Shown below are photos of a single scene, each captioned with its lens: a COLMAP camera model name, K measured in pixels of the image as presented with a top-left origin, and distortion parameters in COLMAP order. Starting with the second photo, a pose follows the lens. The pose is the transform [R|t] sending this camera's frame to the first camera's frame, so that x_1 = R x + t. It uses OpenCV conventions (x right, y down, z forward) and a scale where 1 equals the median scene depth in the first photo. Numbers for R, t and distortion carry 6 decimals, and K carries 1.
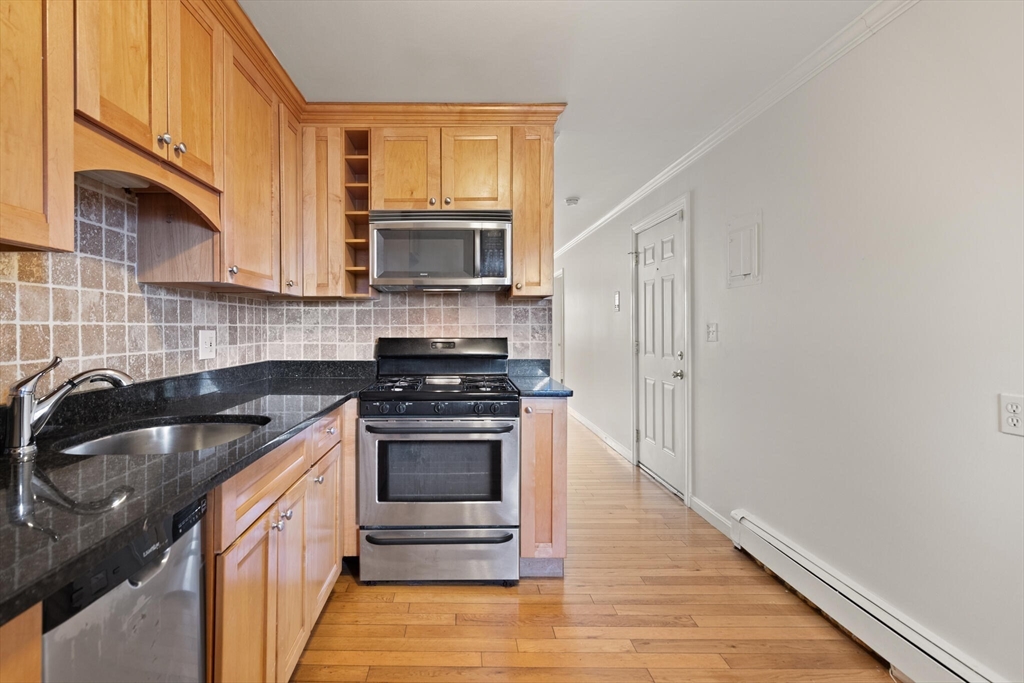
lens RADIAL K [[492.5, 0, 462.8], [0, 492.5, 325.8], [0, 0, 1]] dist [0.002526, -0.000130]
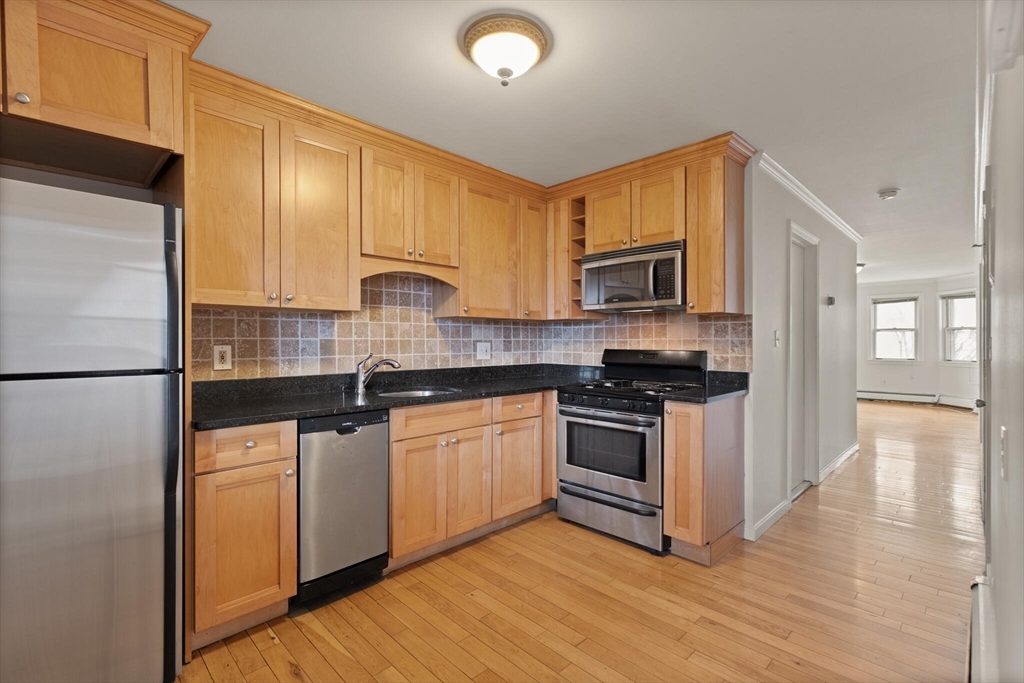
lens RADIAL K [[464.3, 0, 512.0], [0, 464.3, 341.5], [0, 0, 1]] dist [0.002342, 0.000022]
pose [[0.703990, 0.003457, -0.710201, 0.658398], [0.000274, 0.999987, 0.005139, -0.002785], [0.710210, -0.003812, 0.703980, -0.053404]]
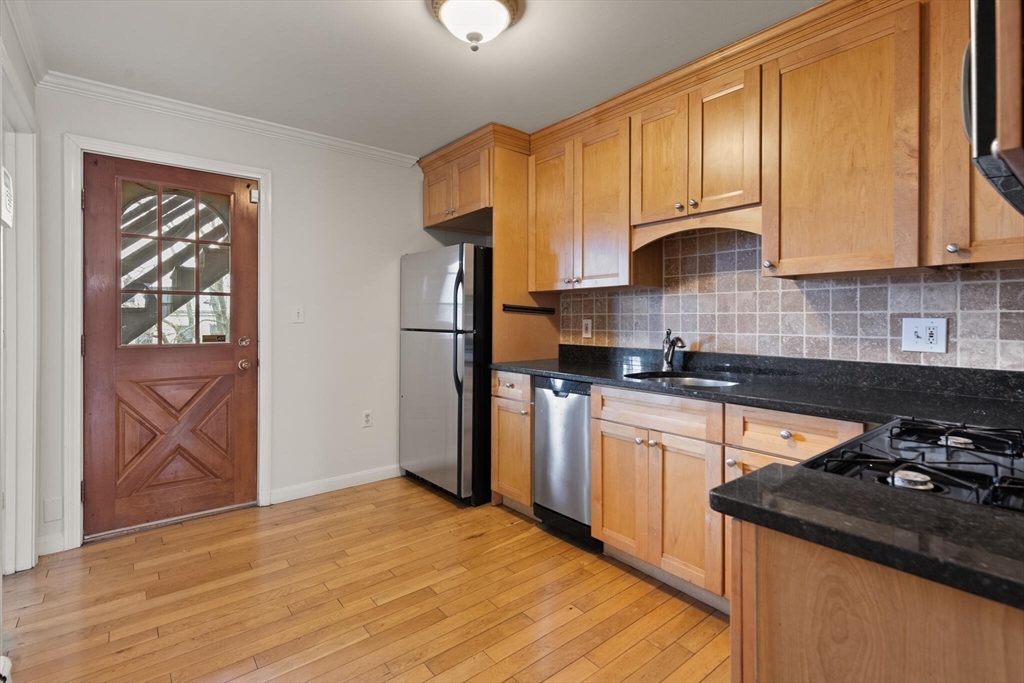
lens RADIAL K [[479.1, 0, 516.0], [0, 479.1, 320.4], [0, 0, 1]] dist [-0.002220, -0.000453]
pose [[-0.778674, 0.002716, -0.627423, 0.530277], [0.001402, 0.999996, 0.002589, 0.009506], [0.627427, 0.001136, -0.778674, 1.155495]]
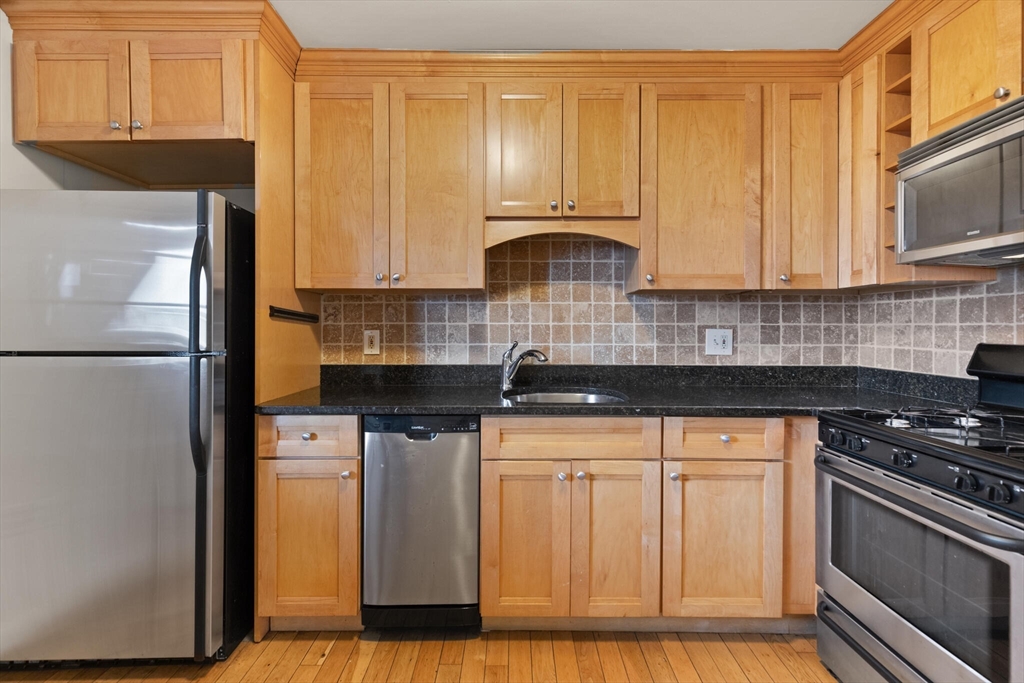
lens RADIAL K [[470.9, 0, 512.1], [0, 470.9, 330.9], [0, 0, 1]] dist [0.004029, -0.000241]
pose [[-0.007971, 0.007583, -0.999939, 0.524769], [0.000509, 0.999971, 0.007579, 0.004762], [0.999968, -0.000448, -0.007975, 0.522045]]
